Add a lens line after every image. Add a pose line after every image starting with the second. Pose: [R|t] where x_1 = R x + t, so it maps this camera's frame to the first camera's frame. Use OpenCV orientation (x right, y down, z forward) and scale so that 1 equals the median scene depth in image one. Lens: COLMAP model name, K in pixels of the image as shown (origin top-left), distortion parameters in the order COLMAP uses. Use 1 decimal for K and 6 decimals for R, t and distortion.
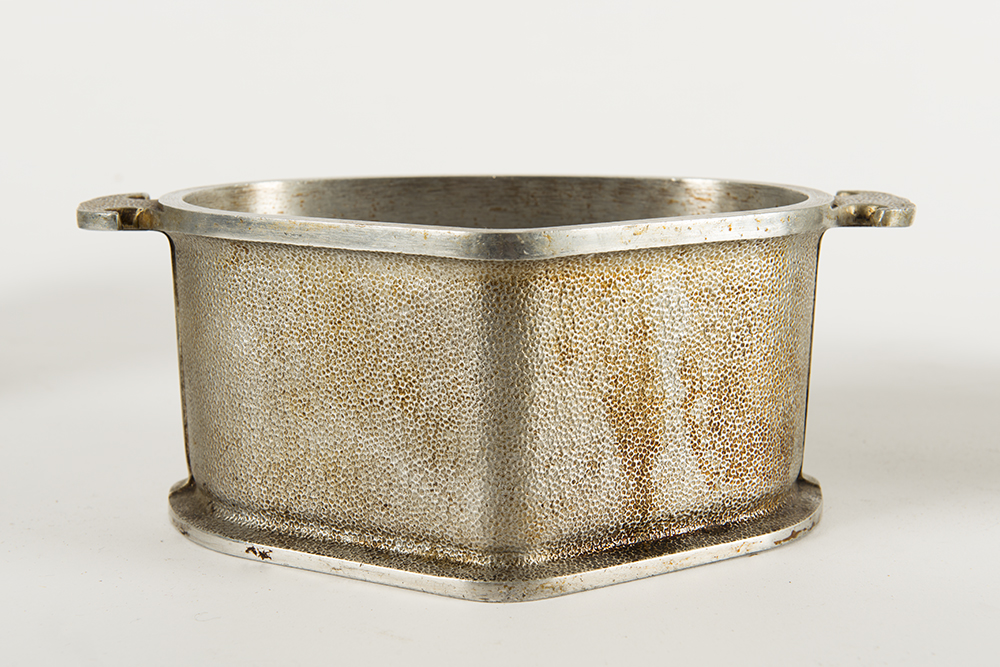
lens RADIAL K [[1713.9, 0, 498.3], [0, 1713.9, 333.6], [0, 0, 1]] dist [0.010446, 0.000000]
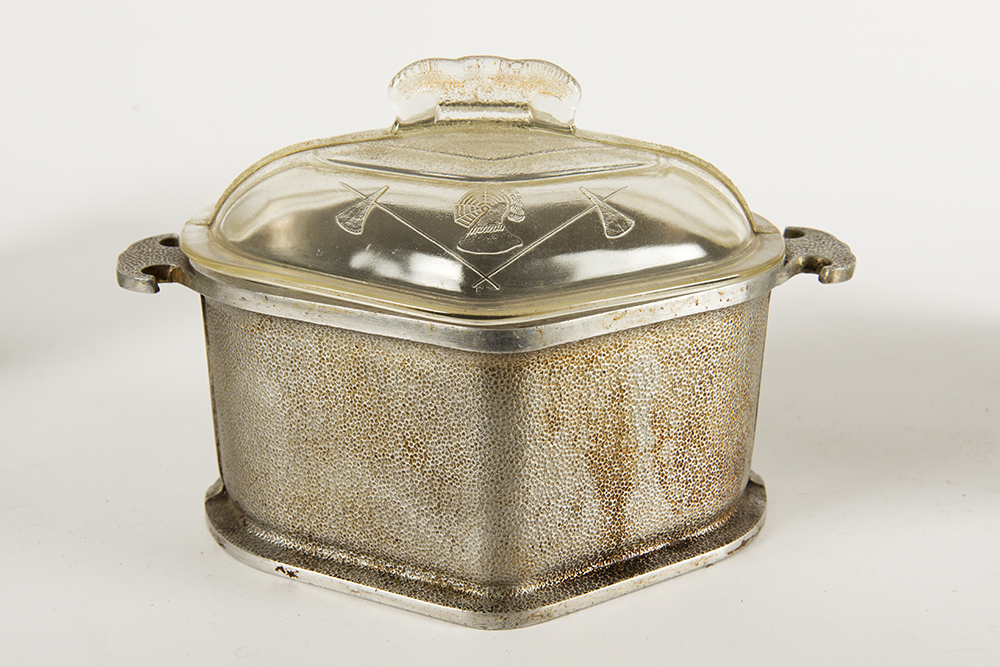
lens RADIAL K [[1472.2, 0, 501.9], [0, 1472.2, 333.1], [0, 0, 1]] dist [0.001461, 0.000000]
pose [[0.999577, -0.004953, 0.028674, -0.022263], [0.000742, 0.989422, 0.145063, -0.181148], [-0.029089, -0.144980, 0.989007, 0.032449]]
